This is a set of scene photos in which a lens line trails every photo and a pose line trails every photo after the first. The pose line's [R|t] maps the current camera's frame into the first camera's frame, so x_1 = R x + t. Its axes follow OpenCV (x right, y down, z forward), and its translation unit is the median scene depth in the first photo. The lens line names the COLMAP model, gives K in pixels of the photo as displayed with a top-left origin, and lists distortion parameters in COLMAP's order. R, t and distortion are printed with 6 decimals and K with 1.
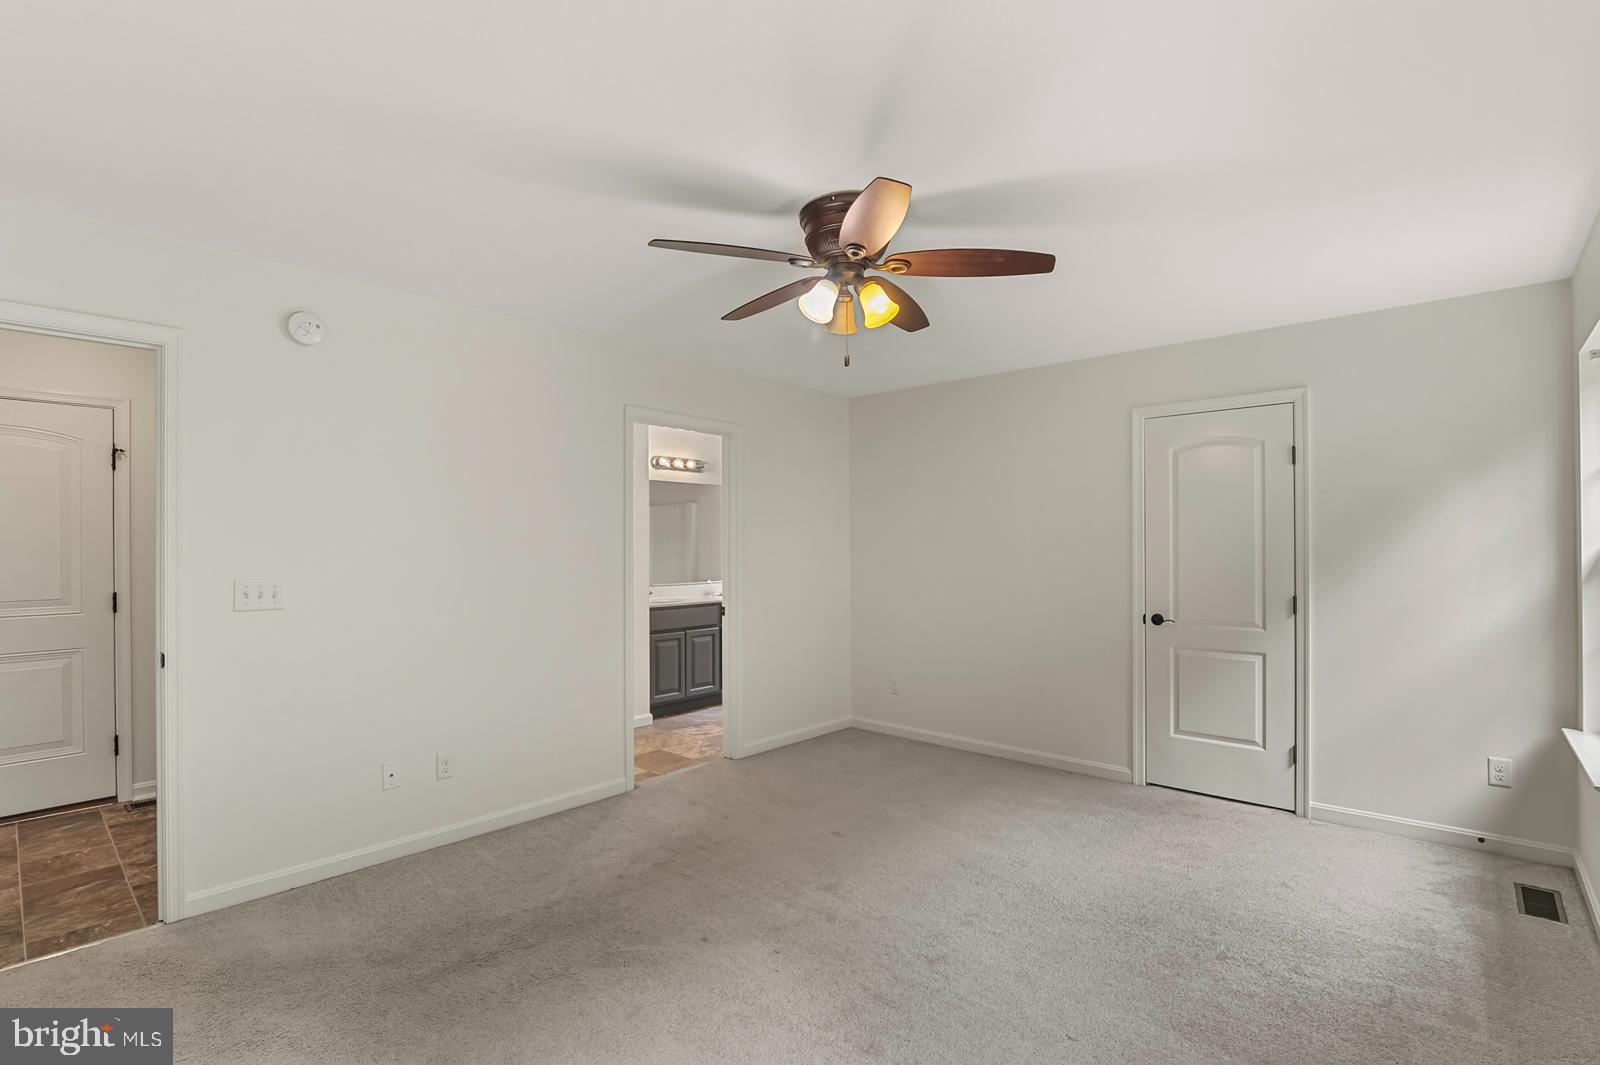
lens RADIAL K [[740.5, 0, 793.8], [0, 740.5, 536.8], [0, 0, 1]] dist [-0.016893, 0.000153]
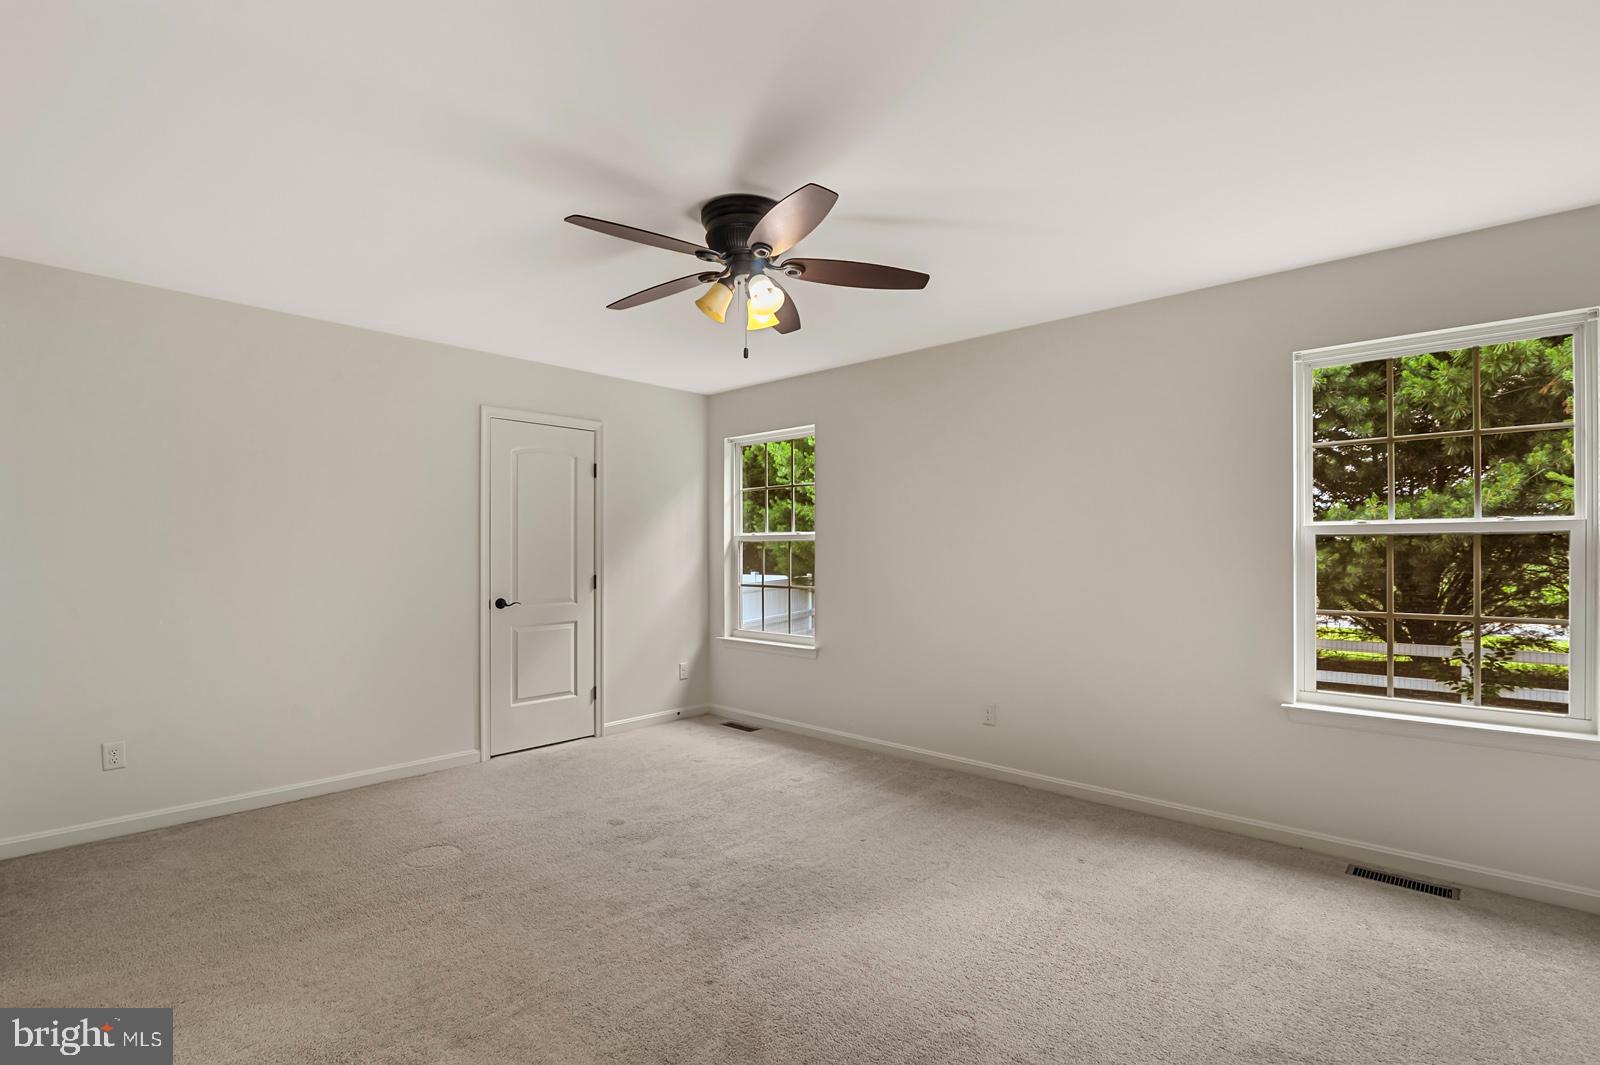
lens RADIAL K [[740.5, 0, 792.6], [0, 740.5, 541.9], [0, 0, 1]] dist [-0.016893, 0.000153]
pose [[0.019951, 0.012119, 0.999728, -0.638367], [-0.012943, 0.999846, -0.011863, 0.030037], [-0.999717, -0.012703, 0.020105, 0.585023]]
